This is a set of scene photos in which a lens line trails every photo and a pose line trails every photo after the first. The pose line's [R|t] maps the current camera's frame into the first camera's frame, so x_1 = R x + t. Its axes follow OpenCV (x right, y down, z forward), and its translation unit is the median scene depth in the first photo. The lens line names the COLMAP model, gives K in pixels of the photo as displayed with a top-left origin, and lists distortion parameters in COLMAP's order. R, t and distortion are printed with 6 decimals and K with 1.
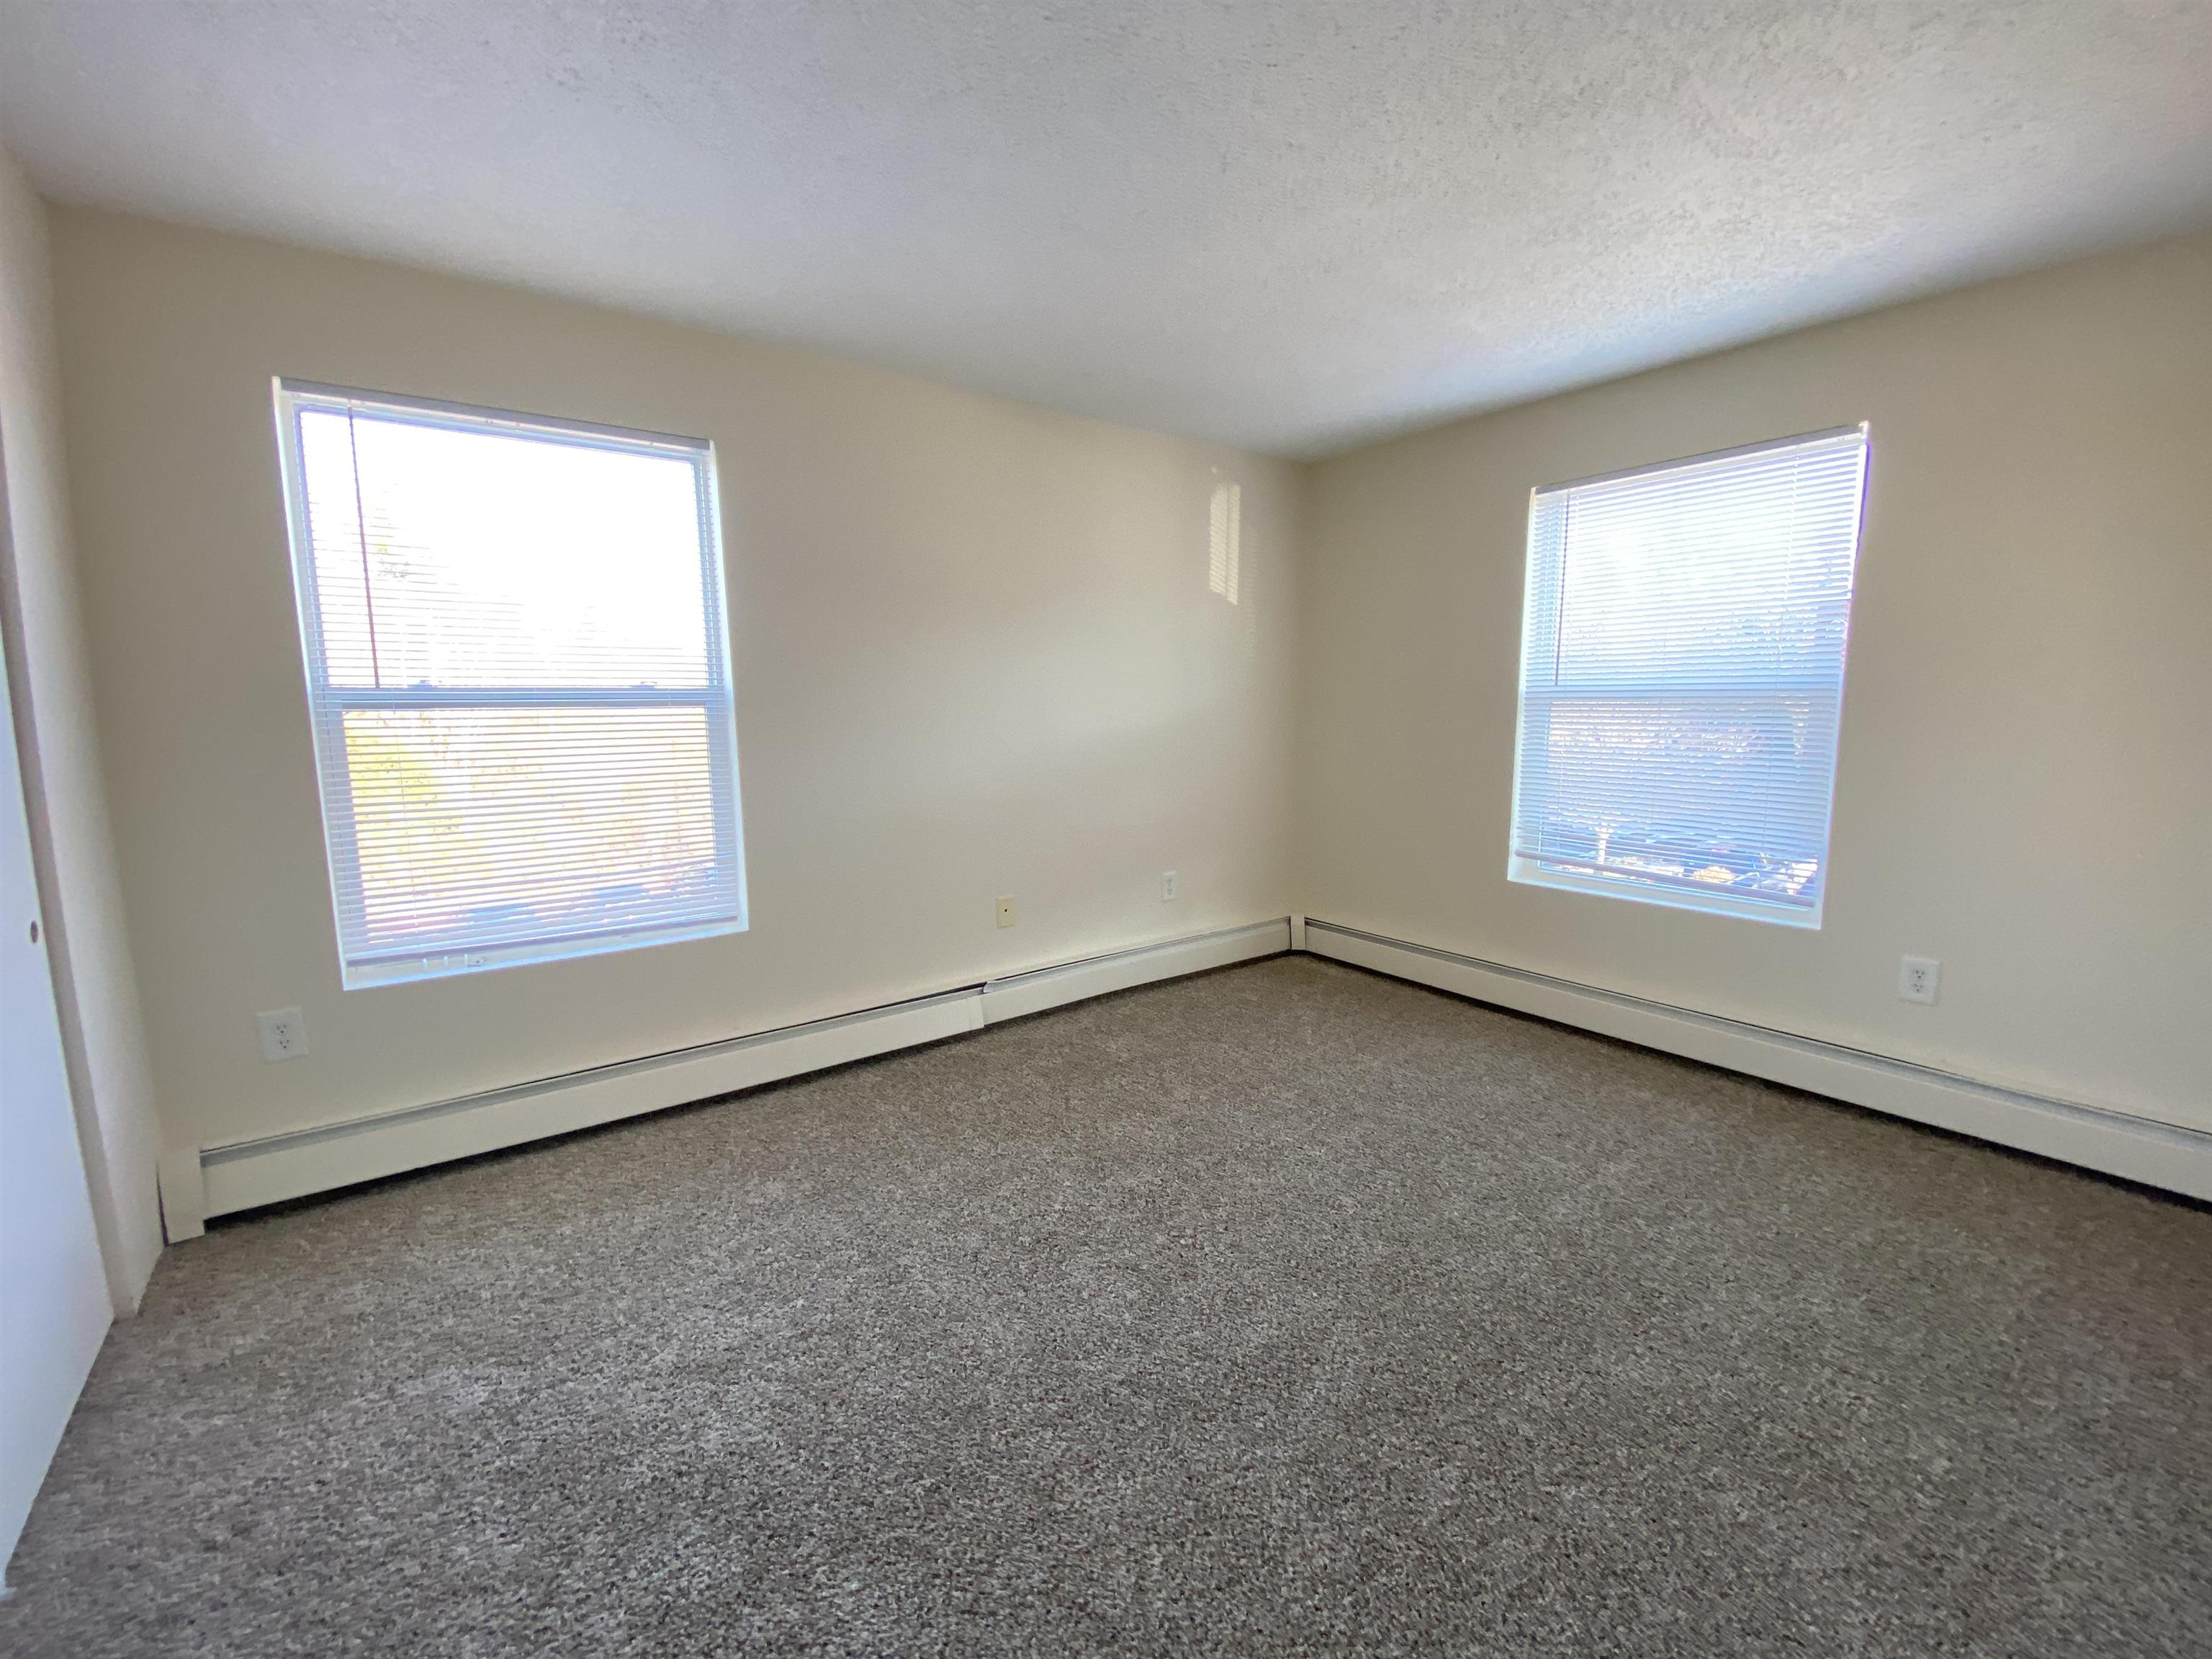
lens RADIAL K [[902.6, 0, 1099.6], [0, 902.6, 814.5], [0, 0, 1]] dist [0.024115, -0.019185]
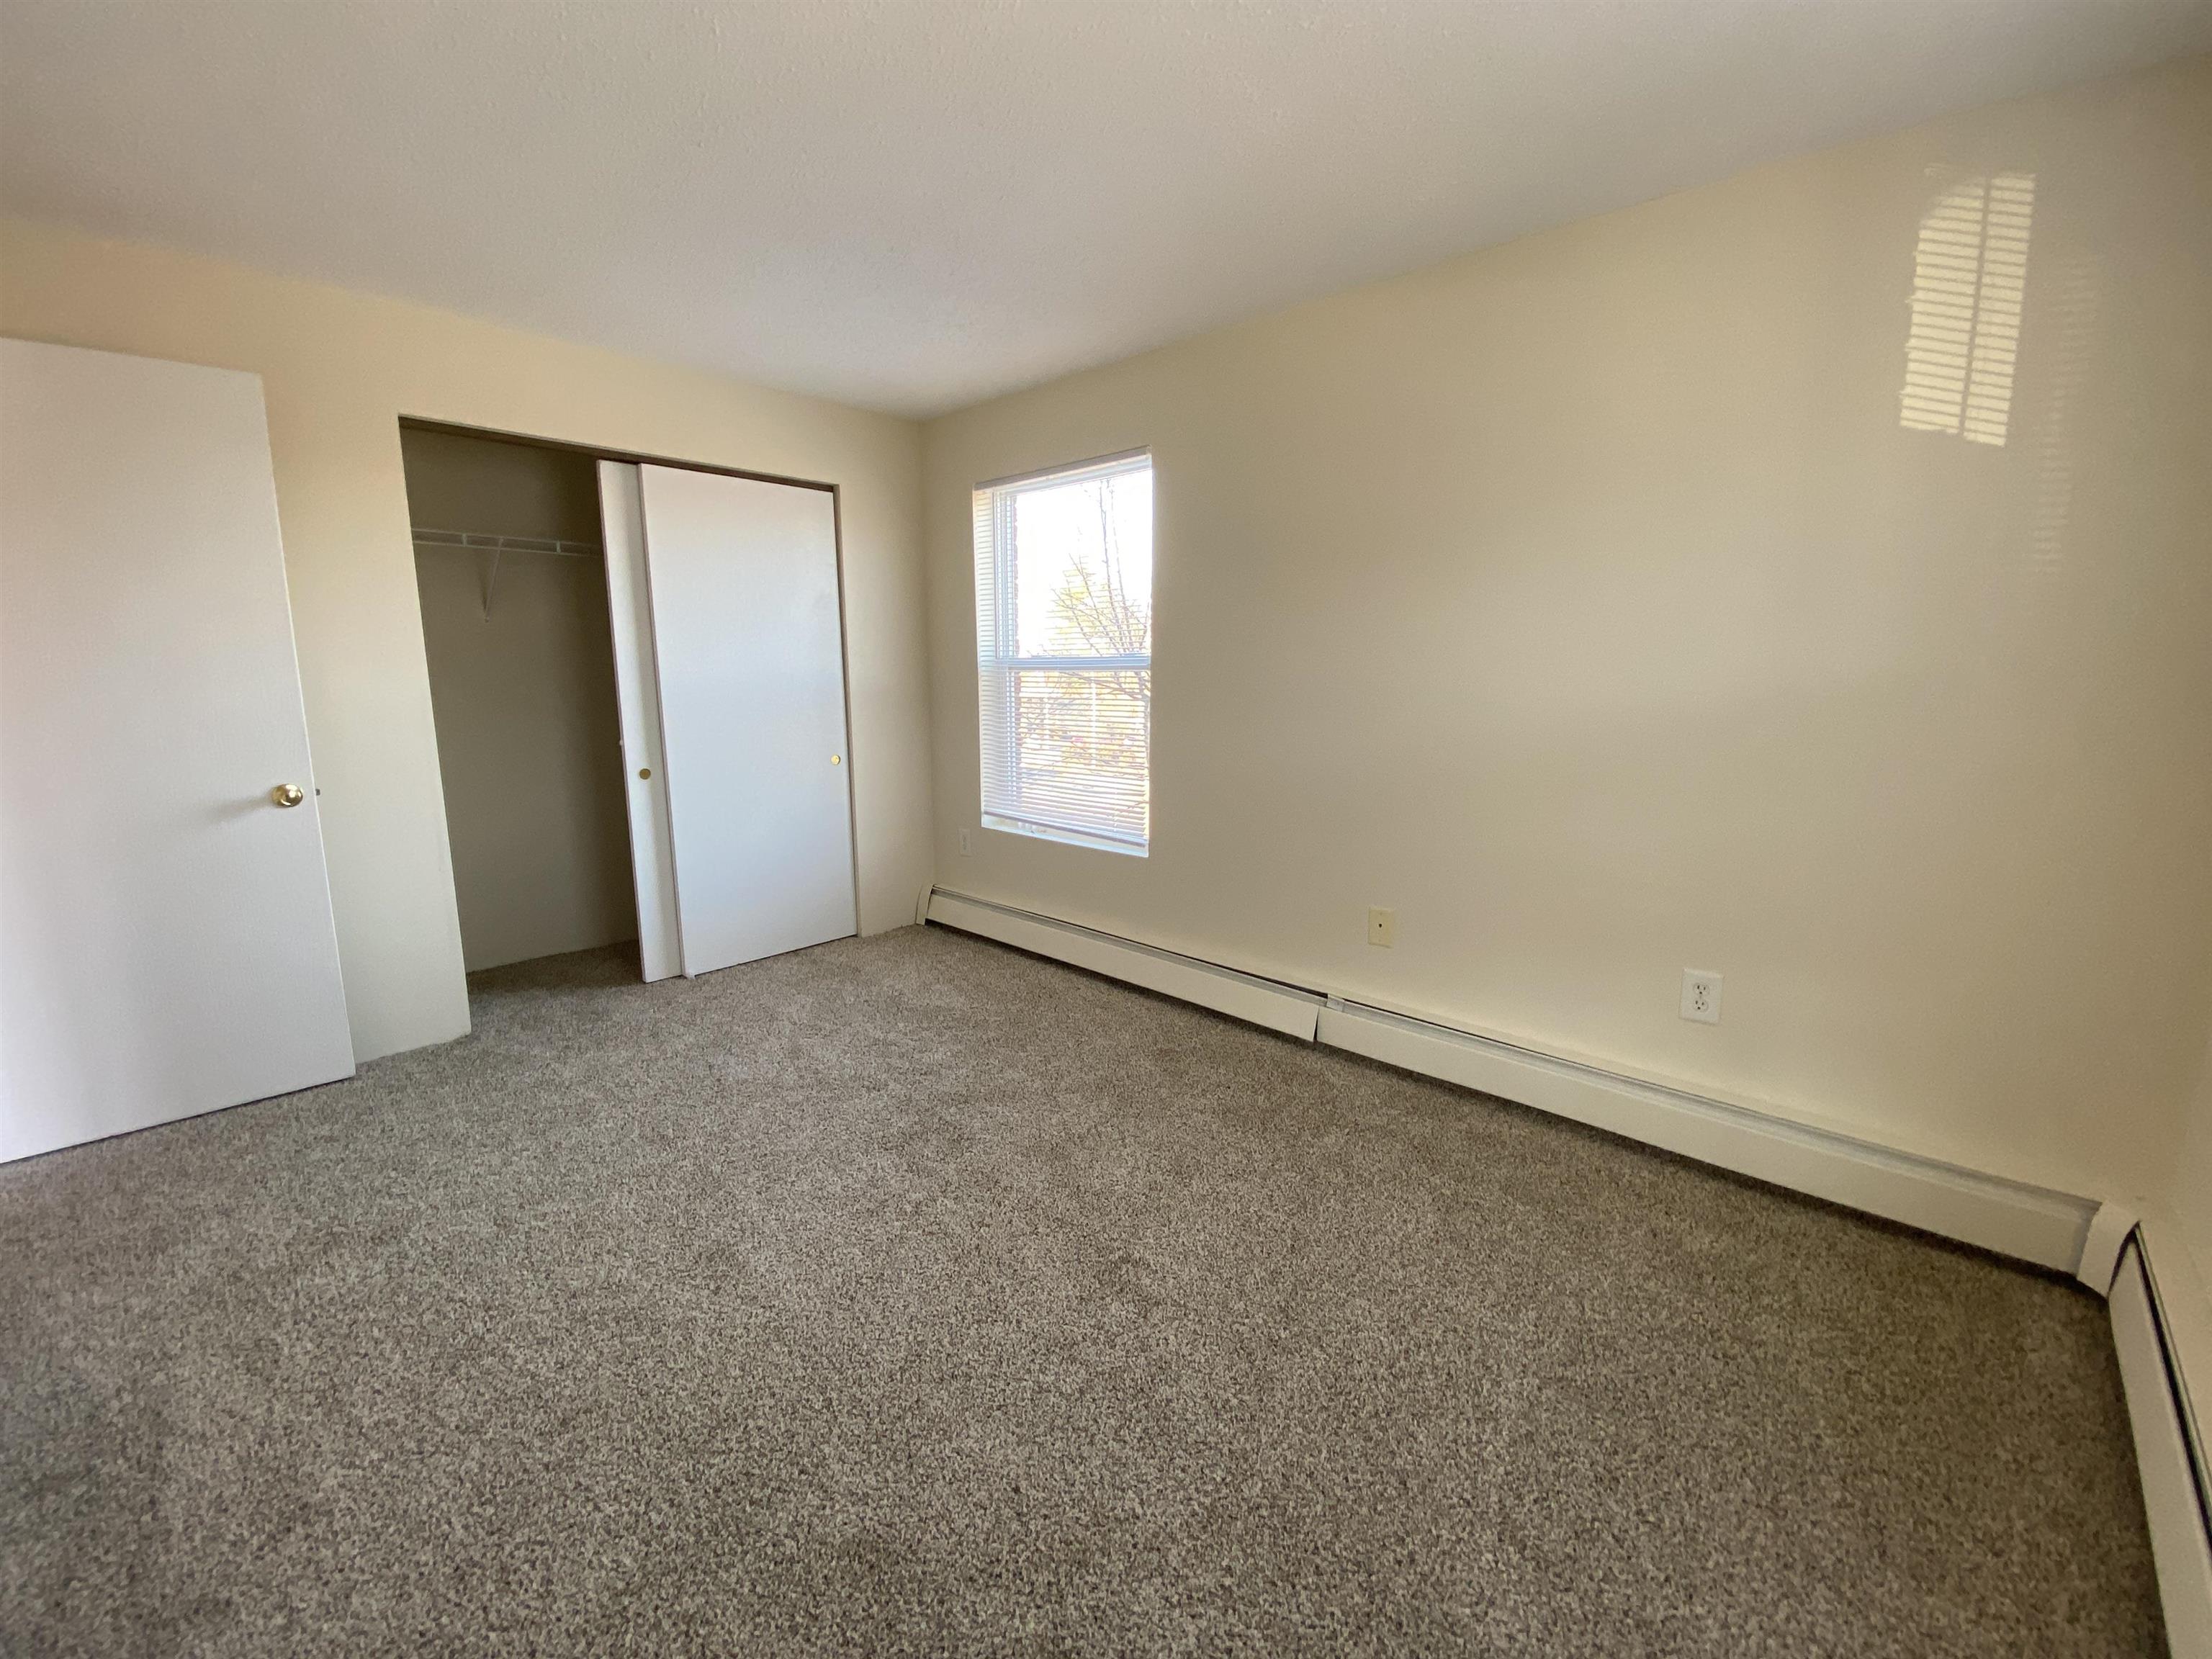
lens RADIAL K [[902.6, 0, 1099.6], [0, 902.6, 814.5], [0, 0, 1]] dist [0.024115, -0.019185]
pose [[0.163757, 0.164406, -0.972705, 0.663277], [-0.120951, 0.981922, 0.145602, -0.083350], [0.979058, 0.093807, 0.180682, 0.633225]]
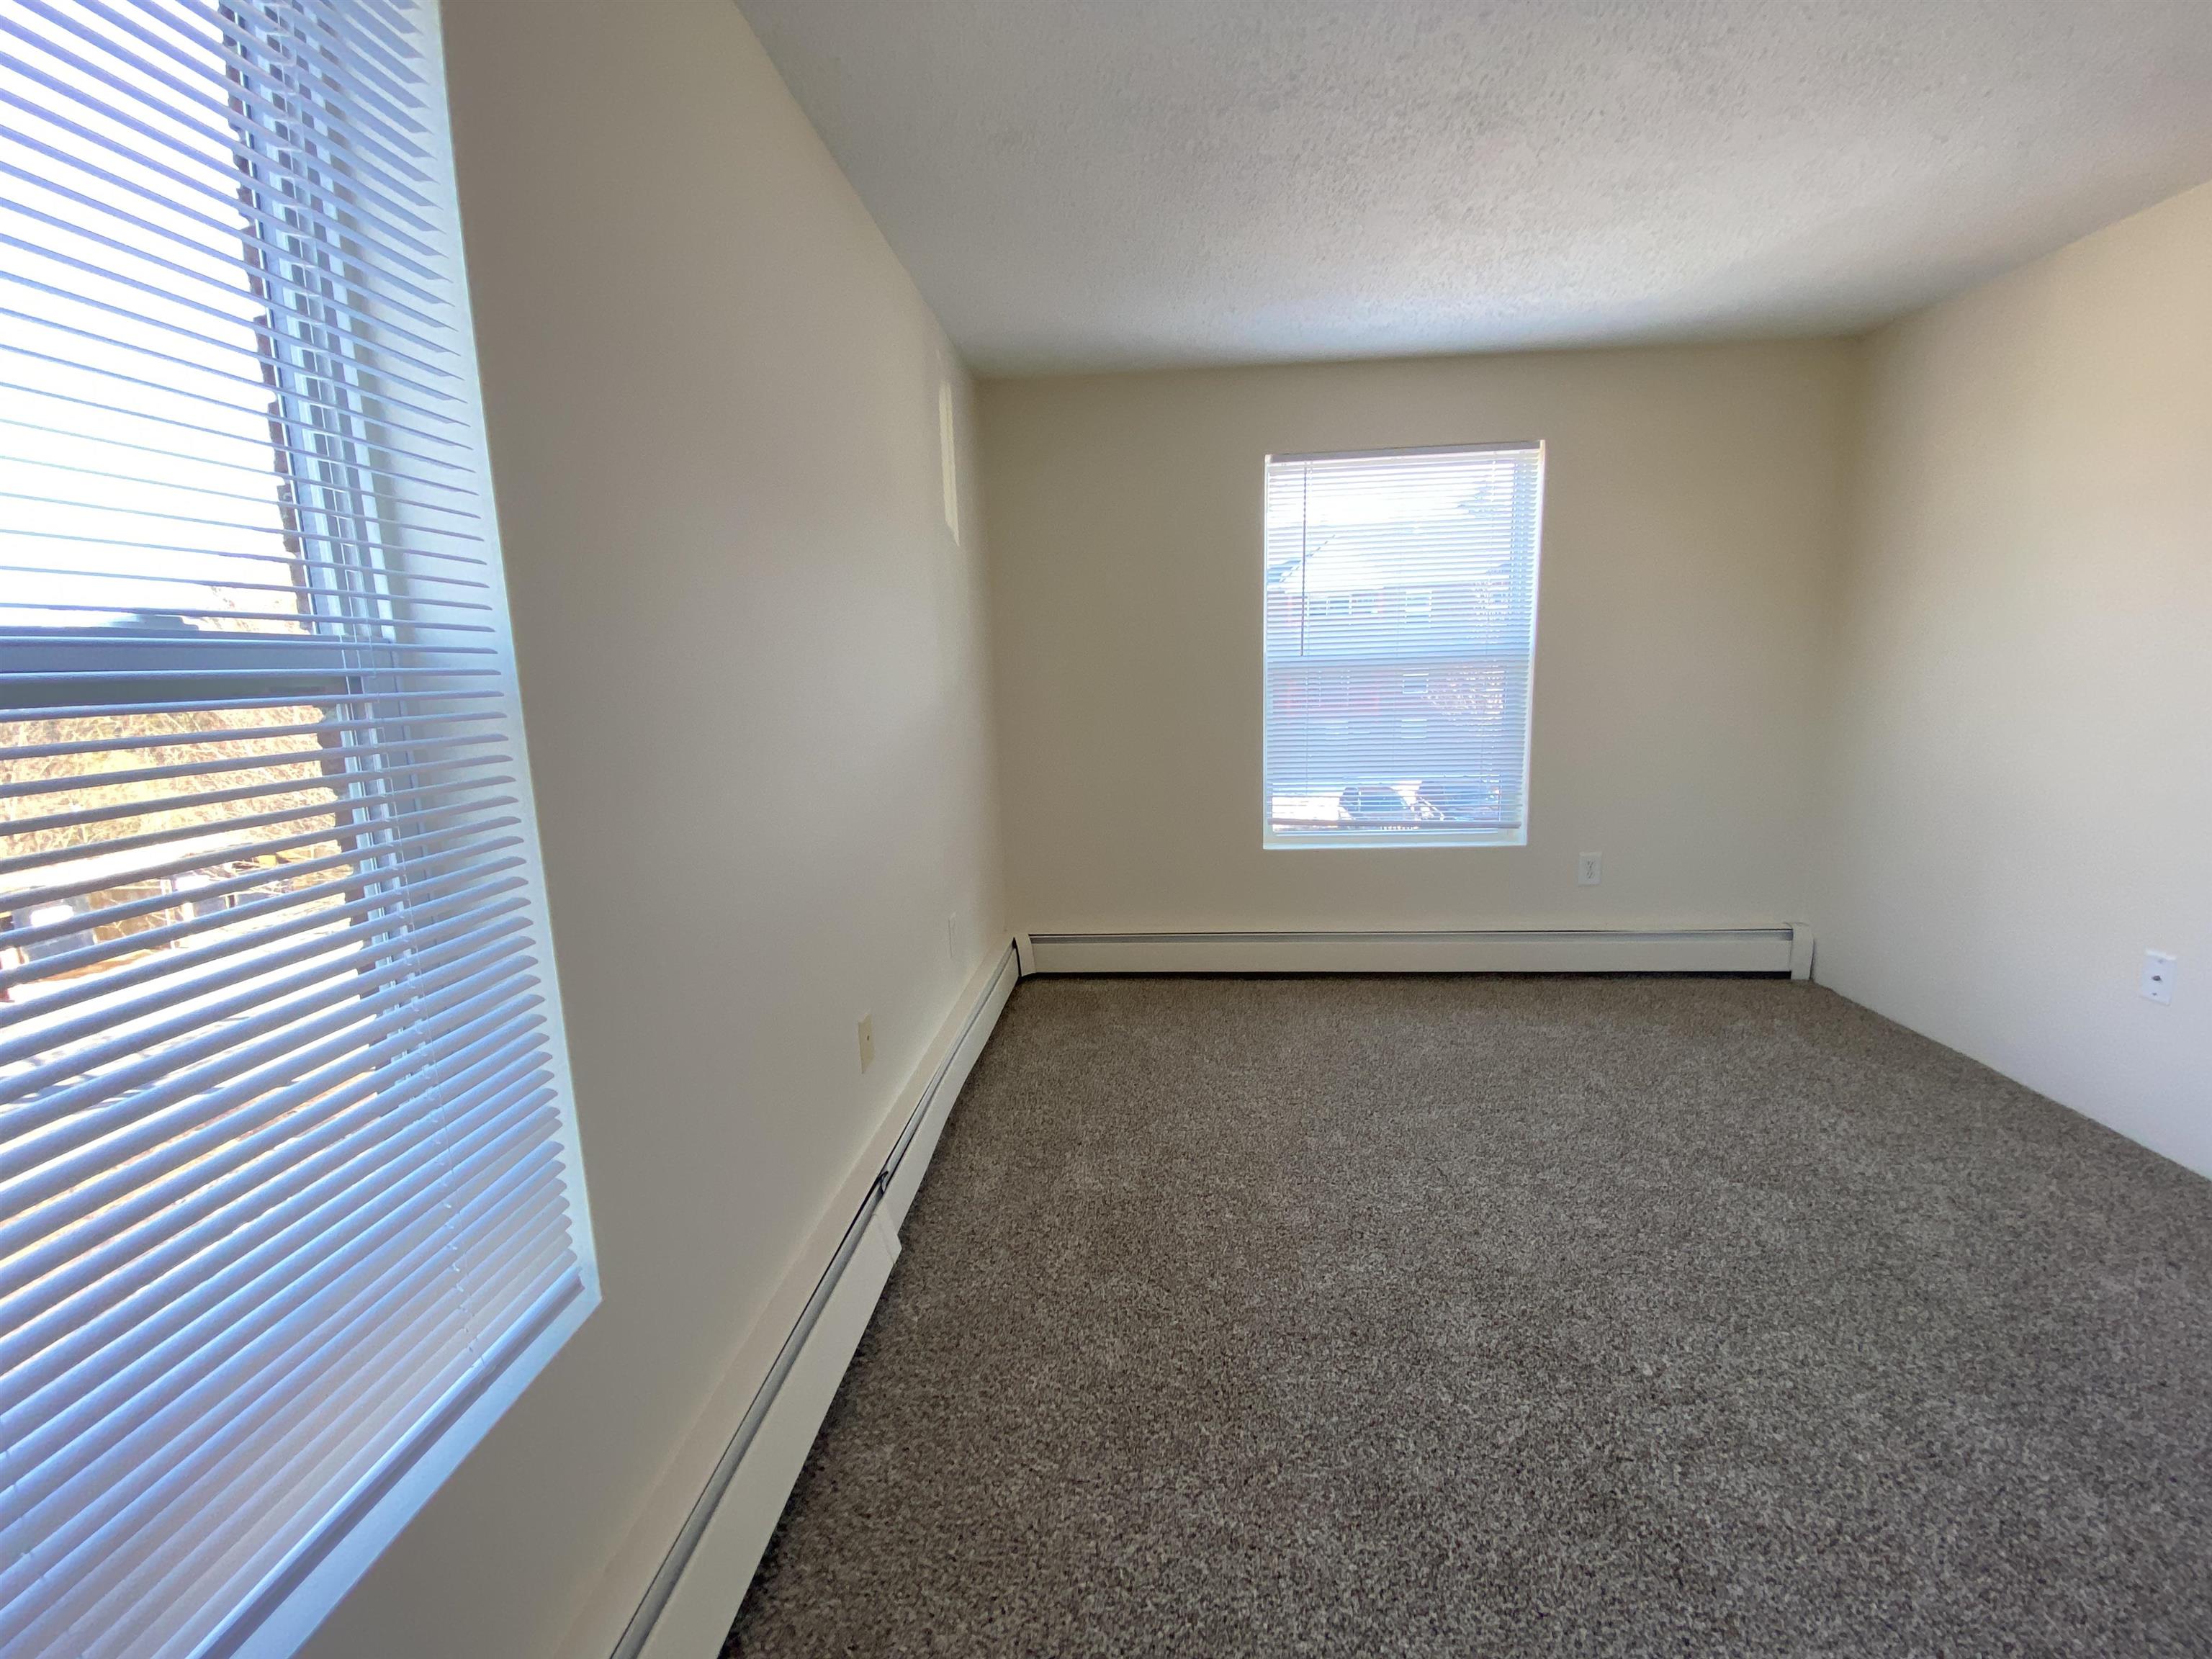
lens RADIAL K [[902.6, 0, 1099.6], [0, 902.6, 814.5], [0, 0, 1]] dist [0.024115, -0.019185]
pose [[0.651280, -0.141530, 0.745523, -0.454300], [0.120325, 0.989285, 0.082691, -0.078037], [-0.749237, 0.035850, 0.661331, 0.516318]]
